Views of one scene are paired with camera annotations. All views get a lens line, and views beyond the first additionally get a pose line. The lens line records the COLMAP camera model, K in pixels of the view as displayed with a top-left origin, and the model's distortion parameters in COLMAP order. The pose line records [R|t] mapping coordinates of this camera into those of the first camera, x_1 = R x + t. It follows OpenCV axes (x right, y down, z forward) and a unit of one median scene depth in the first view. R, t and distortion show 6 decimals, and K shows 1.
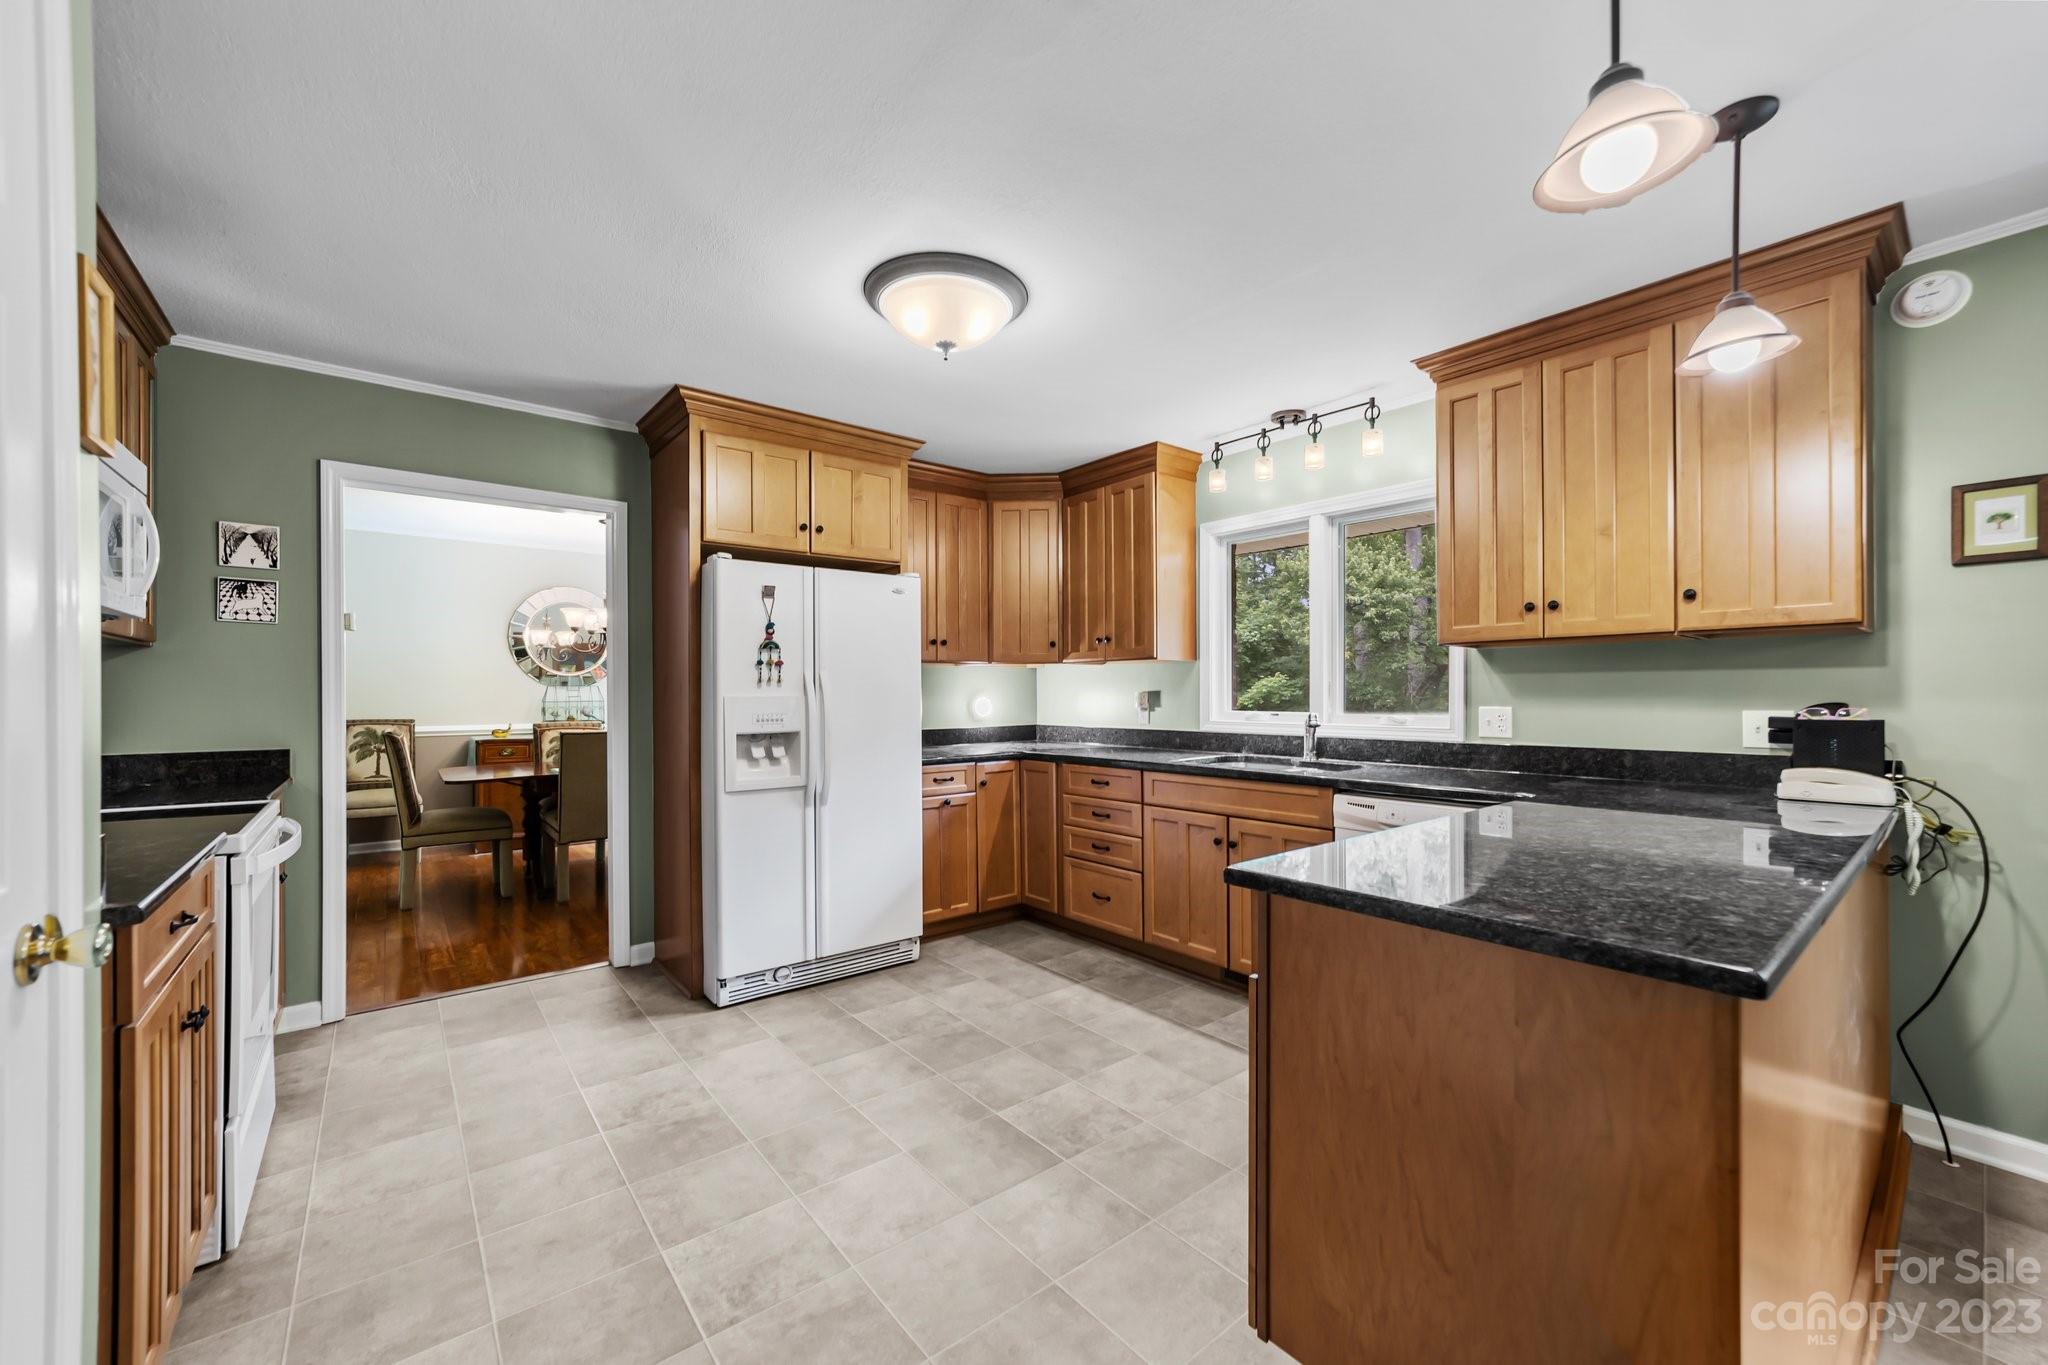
lens RADIAL K [[794.0, 0, 1032.3], [0, 794.0, 694.4], [0, 0, 1]] dist [-0.019861, 0.009246]
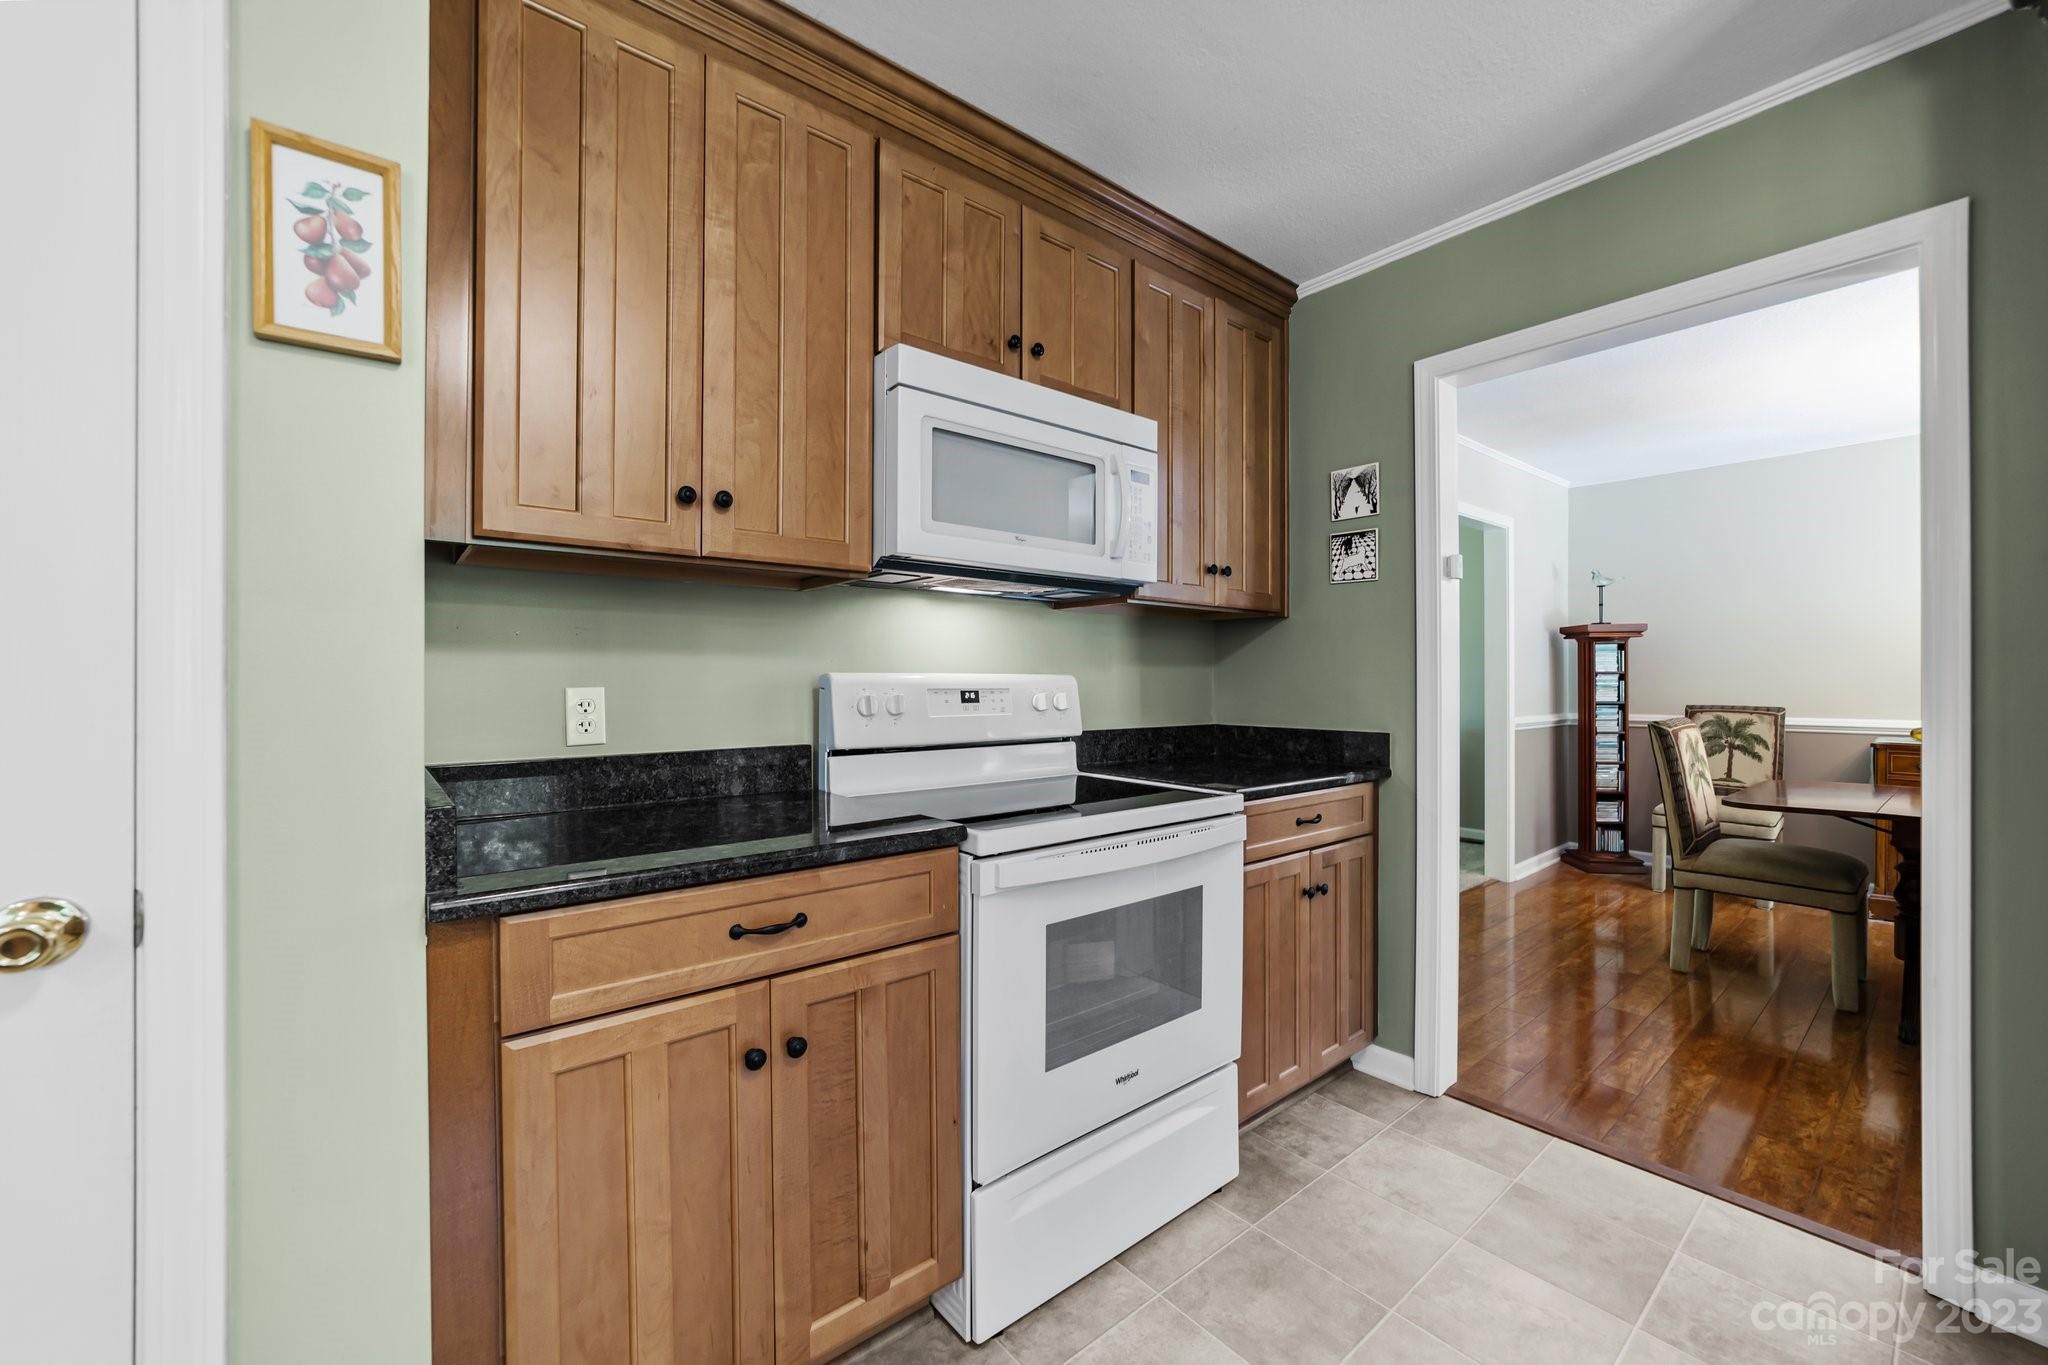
lens RADIAL K [[796.0, 0, 1024.0], [0, 796.0, 682.5], [0, 0, 1]] dist [-0.012761, -0.000039]
pose [[-0.001063, 0.002066, -0.999997, -0.126608], [-0.001119, 0.999997, 0.002068, 0.016898], [0.999999, 0.001122, -0.001060, 0.632954]]
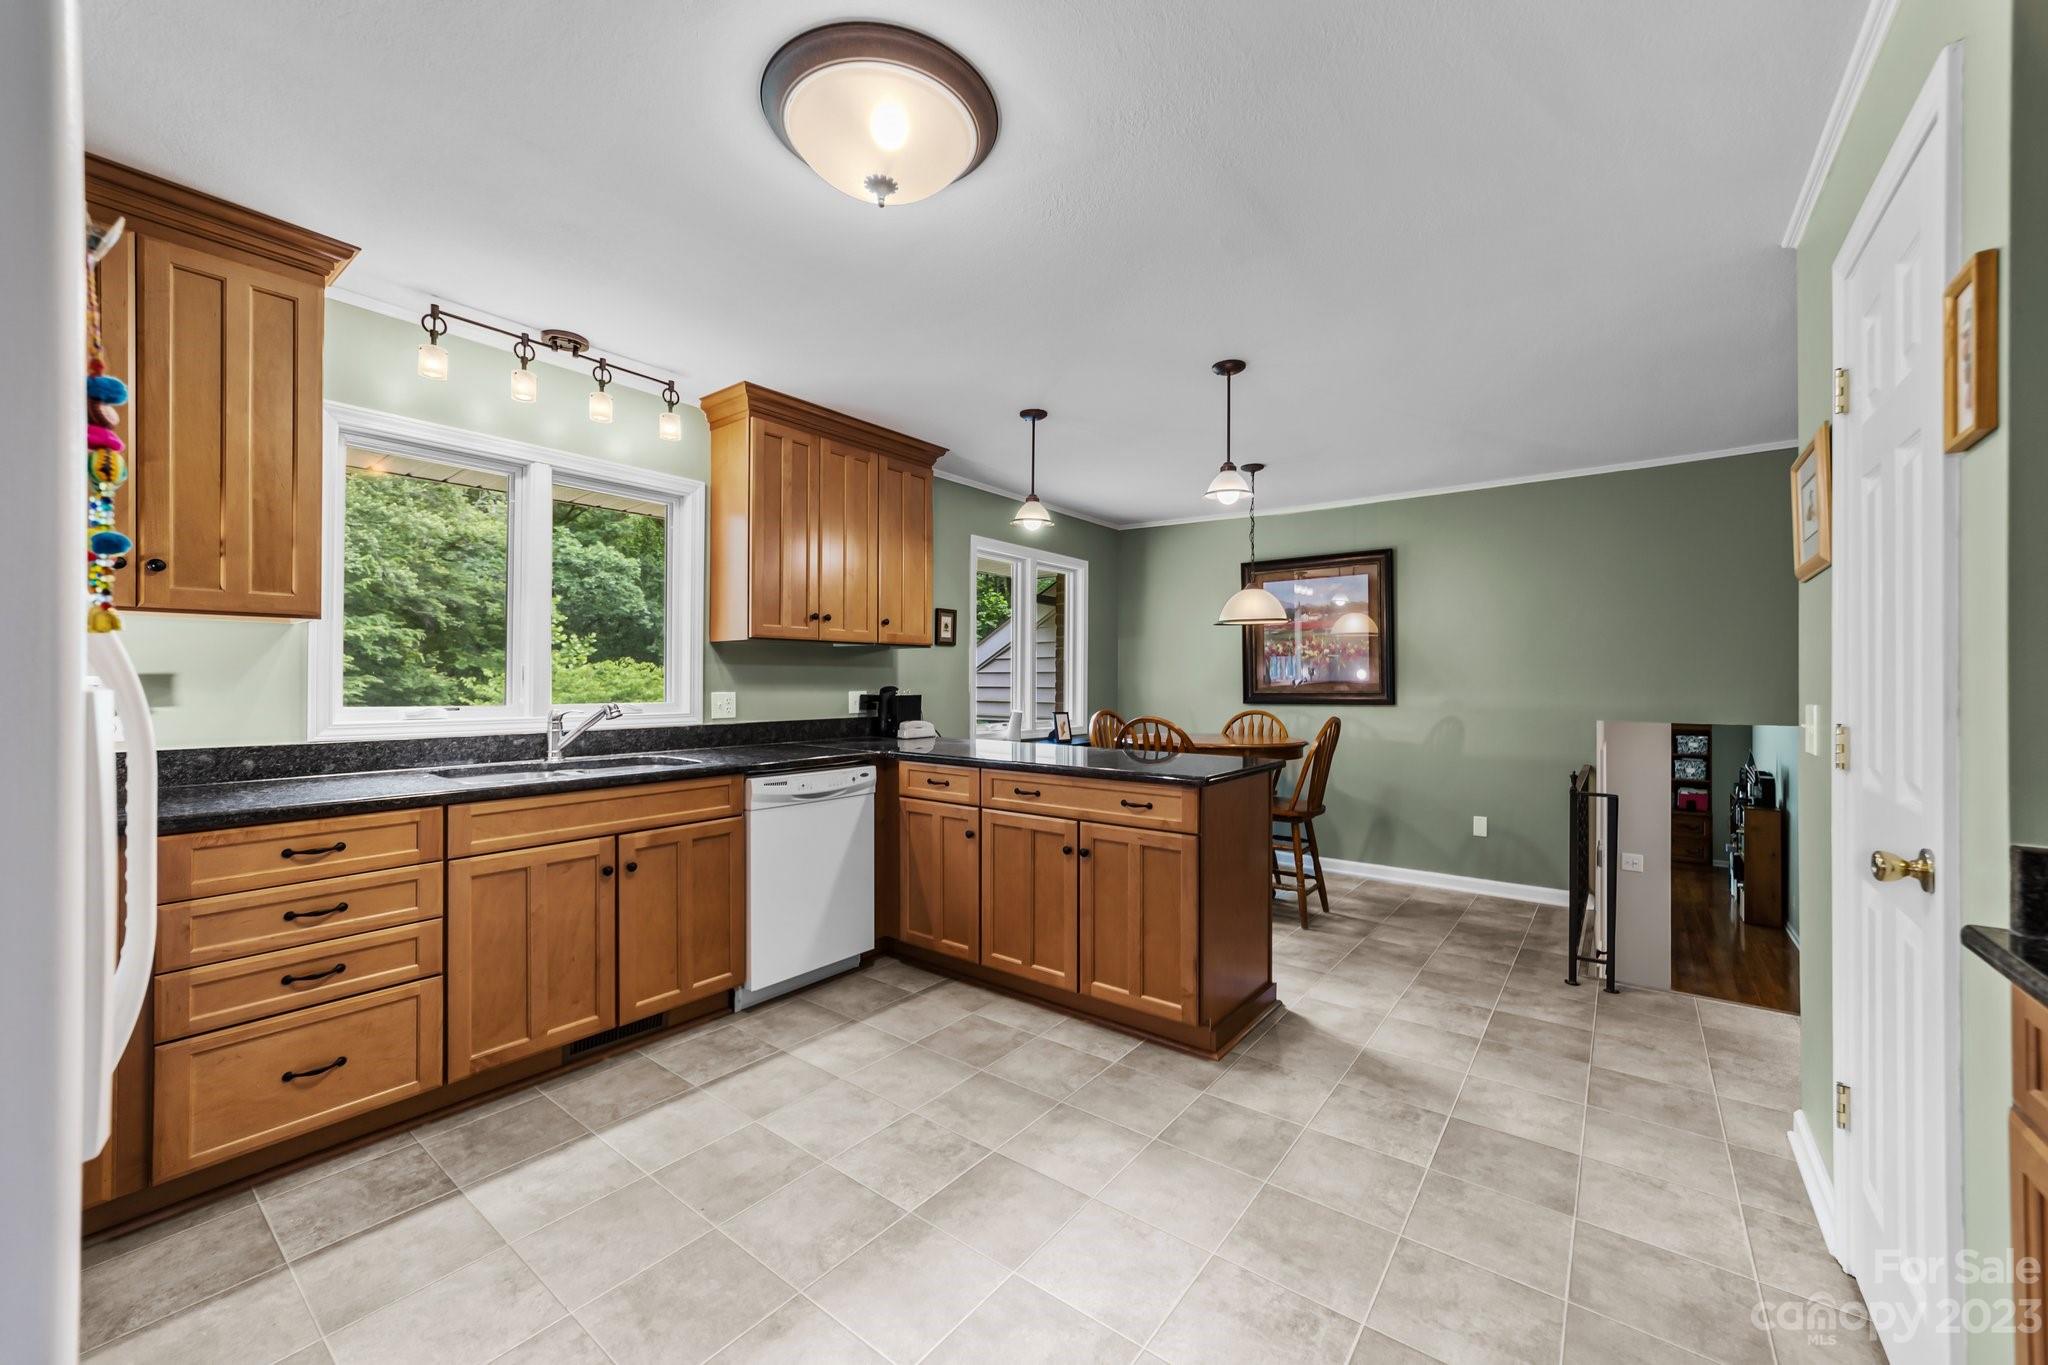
lens RADIAL K [[787.7, 0, 1022.2], [0, 787.7, 677.9], [0, 0, 1]] dist [-0.006922, 0.000092]
pose [[-0.222228, 0.003746, 0.974987, -0.688162], [-0.001160, 0.999991, -0.004106, -0.001535], [-0.974994, -0.002044, -0.222222, 0.874086]]
